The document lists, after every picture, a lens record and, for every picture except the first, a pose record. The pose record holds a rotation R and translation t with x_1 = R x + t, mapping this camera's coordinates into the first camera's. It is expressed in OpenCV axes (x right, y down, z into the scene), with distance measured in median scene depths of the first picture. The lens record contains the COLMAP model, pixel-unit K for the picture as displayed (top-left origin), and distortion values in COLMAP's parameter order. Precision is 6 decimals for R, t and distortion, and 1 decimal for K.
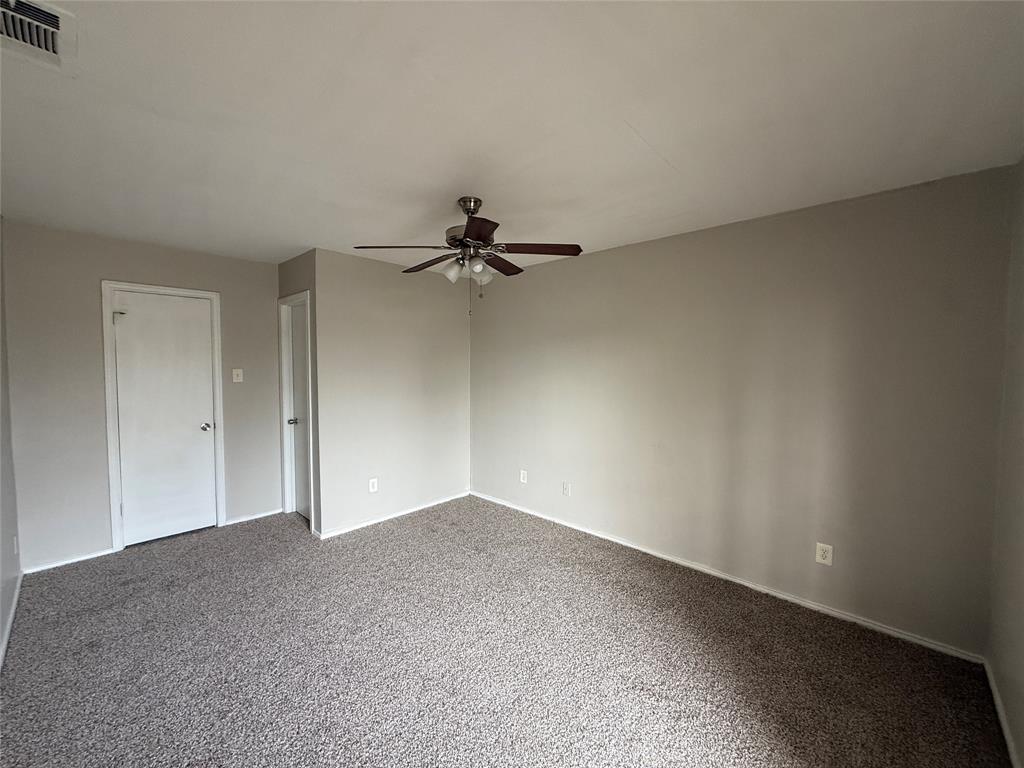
lens RADIAL K [[407.3, 0, 512.1], [0, 407.3, 388.2], [0, 0, 1]] dist [0.002179, 0.000075]
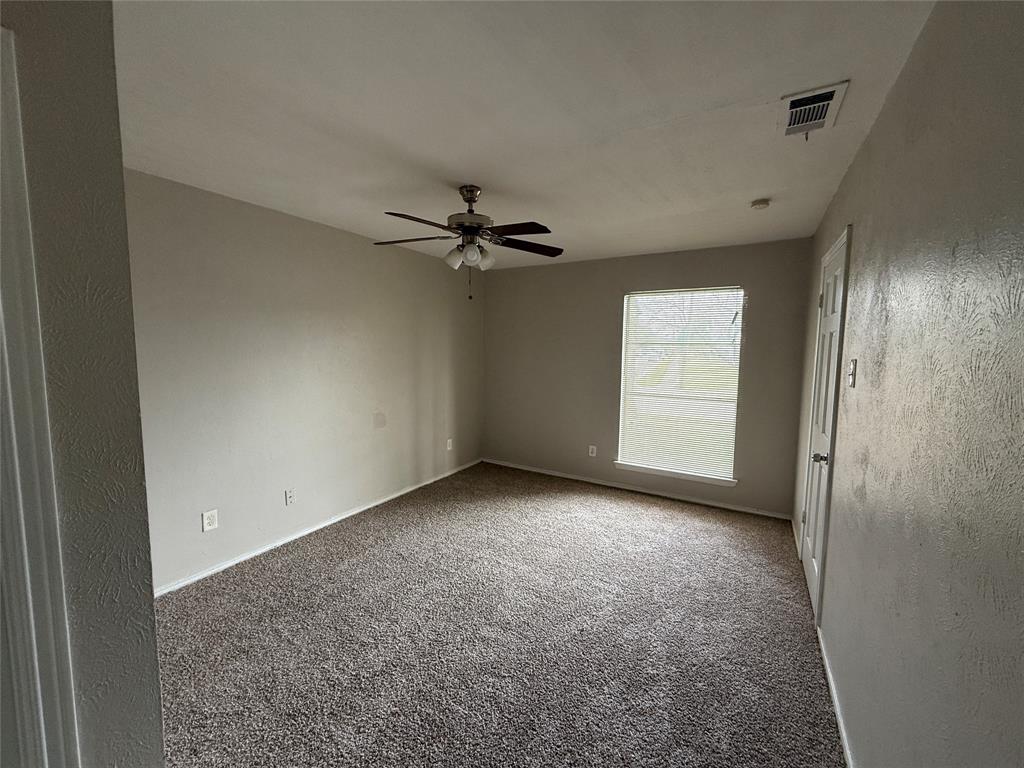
lens RADIAL K [[407.3, 0, 514.4], [0, 407.3, 379.9], [0, 0, 1]] dist [0.002179, 0.000075]
pose [[-0.186212, -0.091602, 0.978230, -0.925850], [0.064479, 0.992359, 0.105199, -0.062910], [-0.980391, 0.082665, -0.178883, 0.832818]]
